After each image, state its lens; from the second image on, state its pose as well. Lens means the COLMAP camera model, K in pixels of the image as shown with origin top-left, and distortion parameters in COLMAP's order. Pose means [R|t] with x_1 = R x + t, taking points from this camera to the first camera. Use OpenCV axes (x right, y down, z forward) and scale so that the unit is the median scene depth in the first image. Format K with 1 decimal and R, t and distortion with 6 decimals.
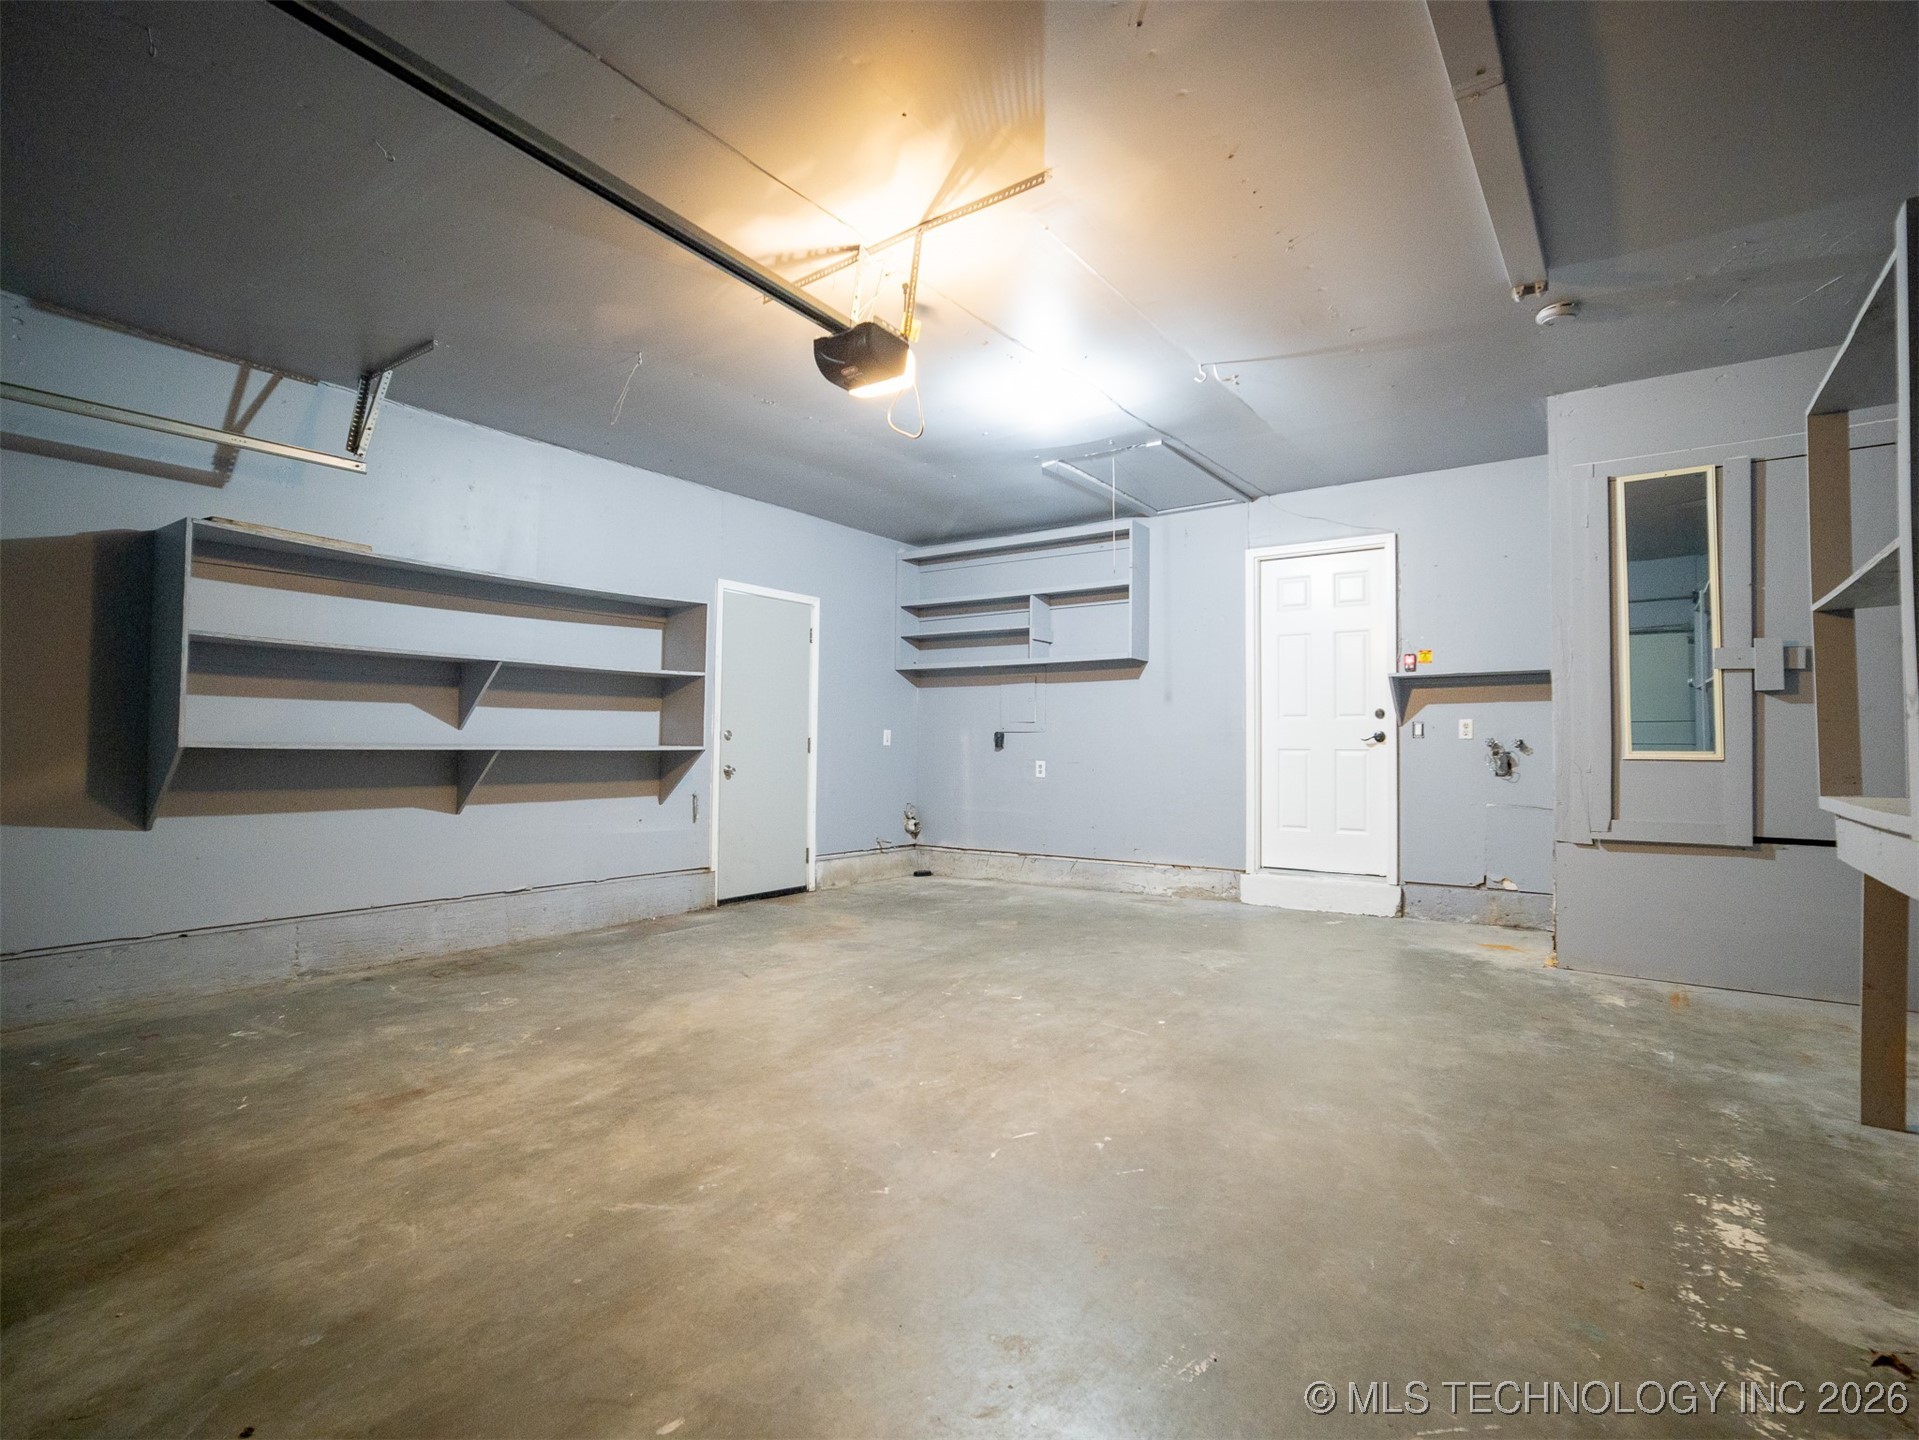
lens RADIAL K [[938.1, 0, 964.4], [0, 938.1, 722.9], [0, 0, 1]] dist [-0.044013, 0.024274]
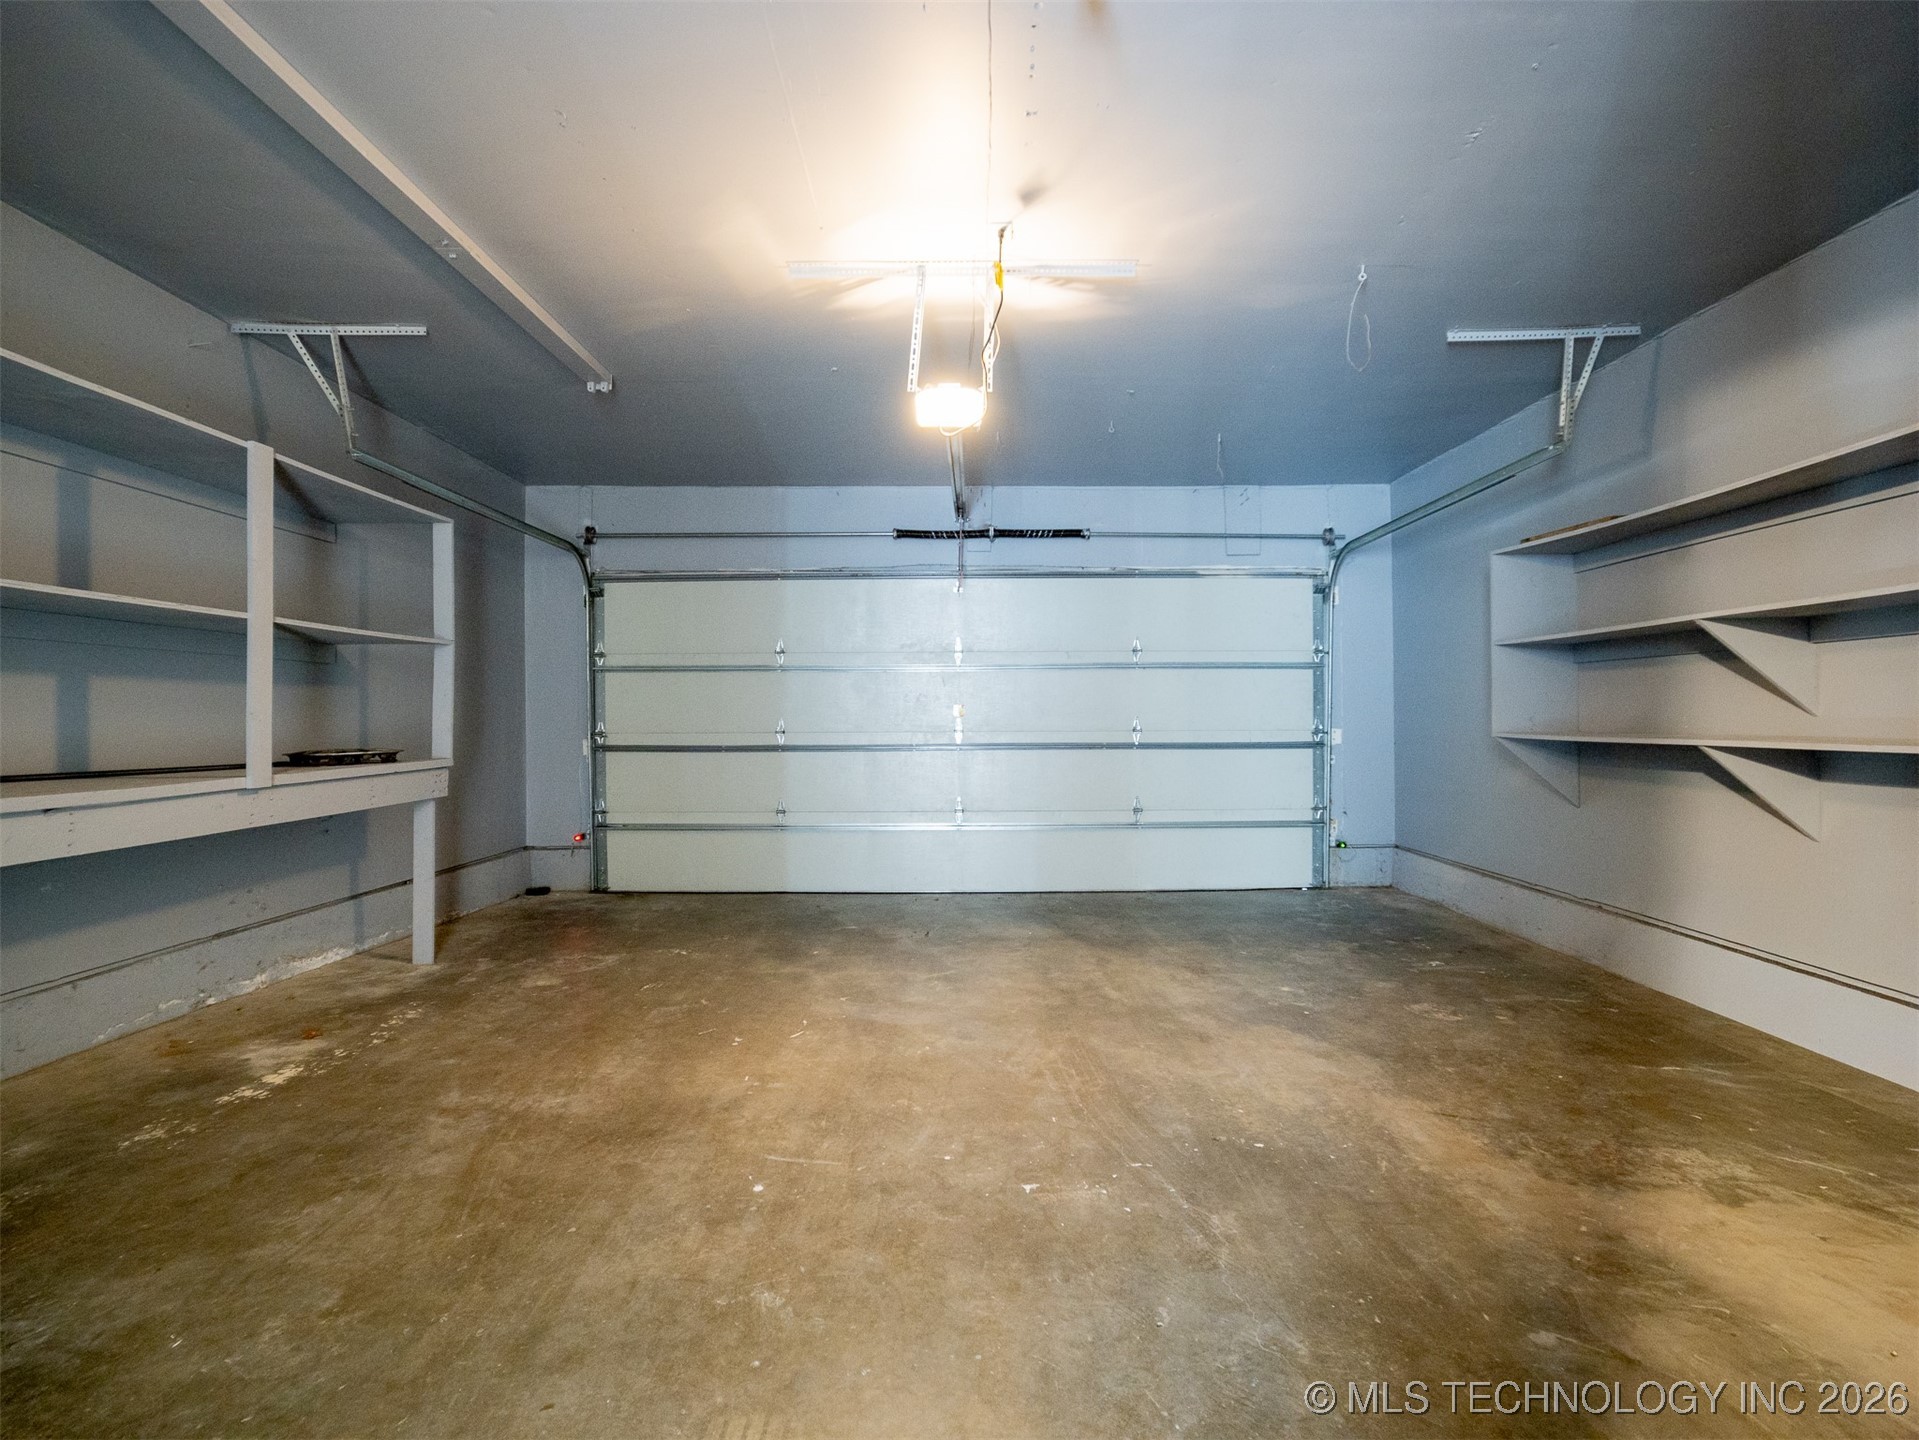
lens RADIAL K [[938.1, 0, 960.3], [0, 938.1, 719.7], [0, 0, 1]] dist [-0.044013, 0.024274]
pose [[-0.811552, -0.004731, -0.584262, 0.583241], [0.012049, 0.999619, -0.024830, 0.032859], [0.584157, -0.027190, -0.811185, 1.992468]]
